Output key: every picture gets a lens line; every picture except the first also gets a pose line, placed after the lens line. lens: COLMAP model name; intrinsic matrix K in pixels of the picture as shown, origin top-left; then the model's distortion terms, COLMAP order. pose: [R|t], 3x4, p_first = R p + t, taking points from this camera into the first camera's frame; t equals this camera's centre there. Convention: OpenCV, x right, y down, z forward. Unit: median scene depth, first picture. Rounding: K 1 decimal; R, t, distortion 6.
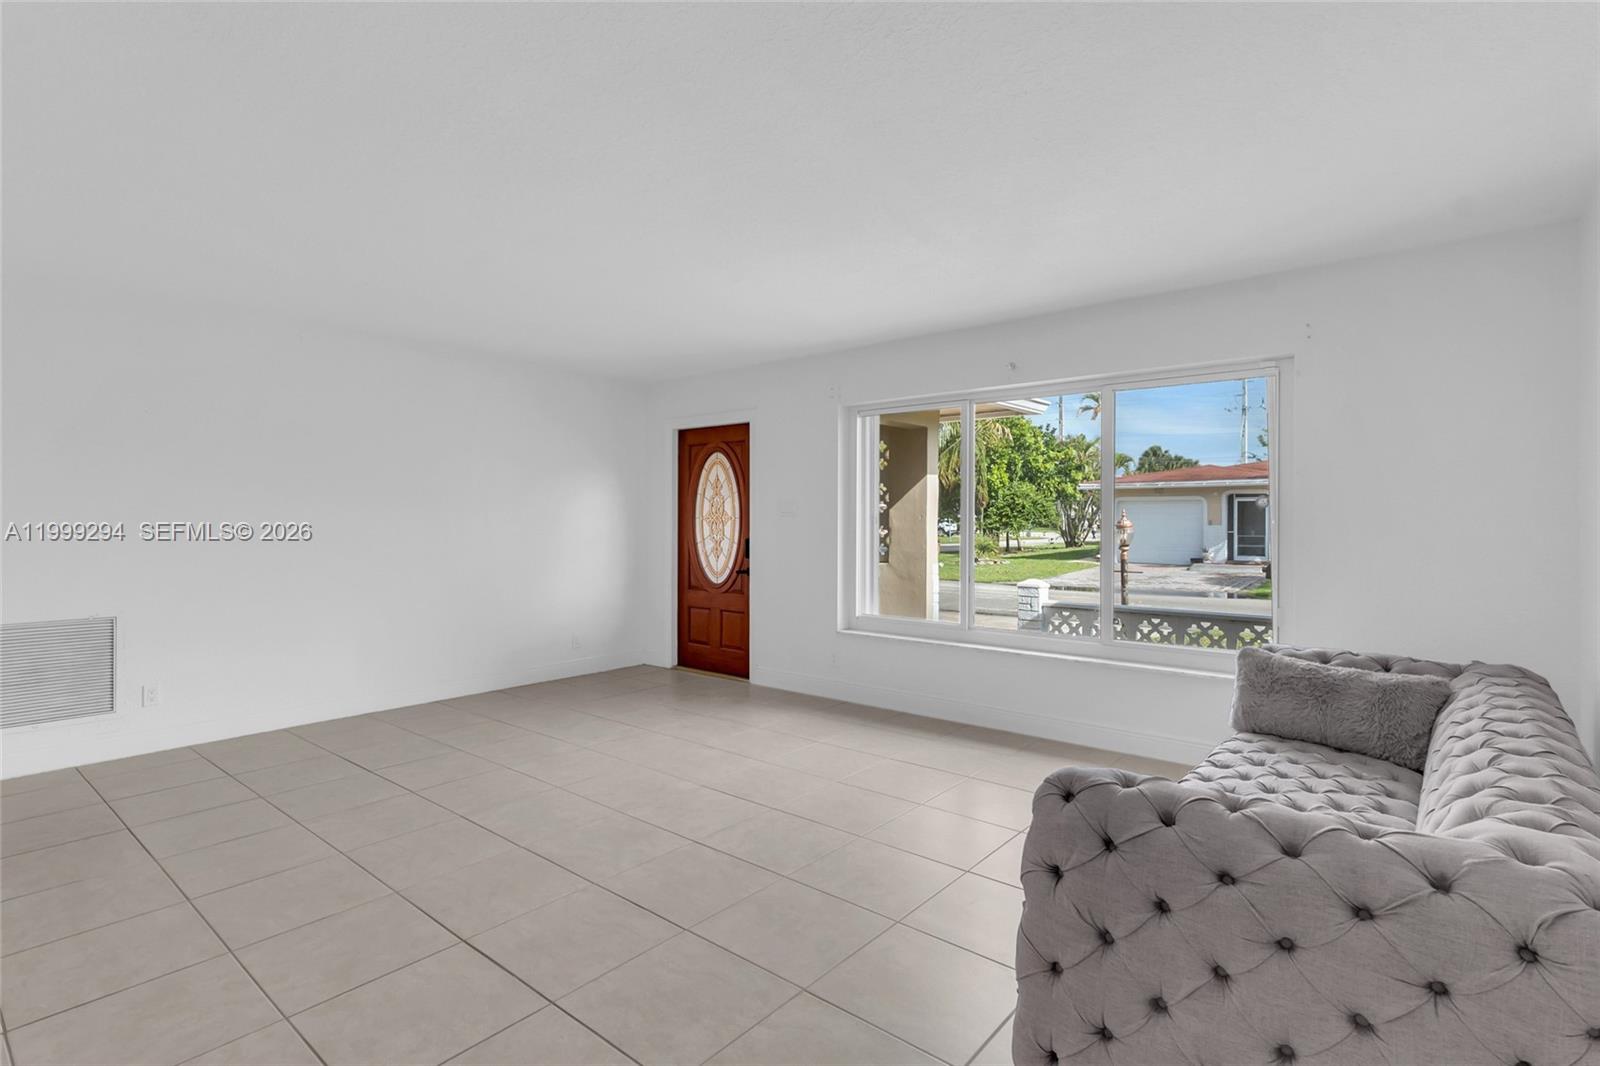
lens RADIAL K [[777.1, 0, 801.0], [0, 777.1, 528.2], [0, 0, 1]] dist [0.008600, -0.001651]
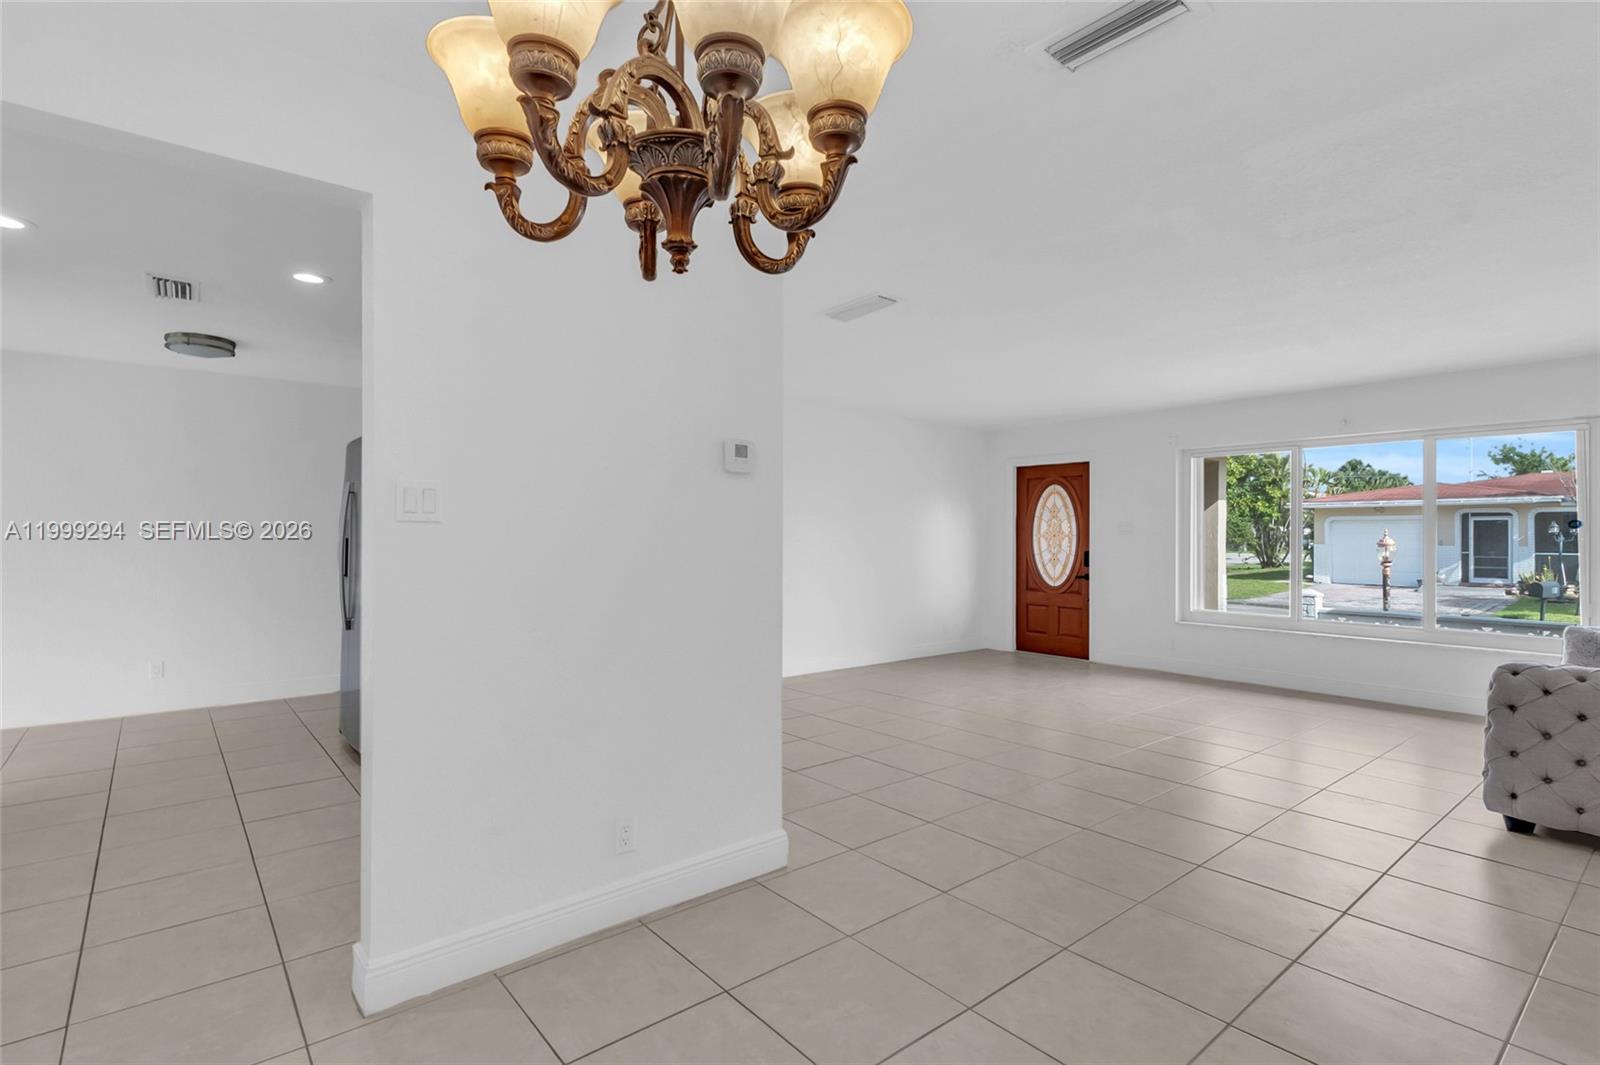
lens RADIAL K [[777.1, 0, 797.7], [0, 777.1, 532.5], [0, 0, 1]] dist [0.008600, -0.001651]
pose [[0.982905, 0.002935, -0.184092, -0.281055], [-0.006235, 0.999830, -0.017353, 0.006838], [0.184010, 0.018204, 0.982756, -0.337821]]
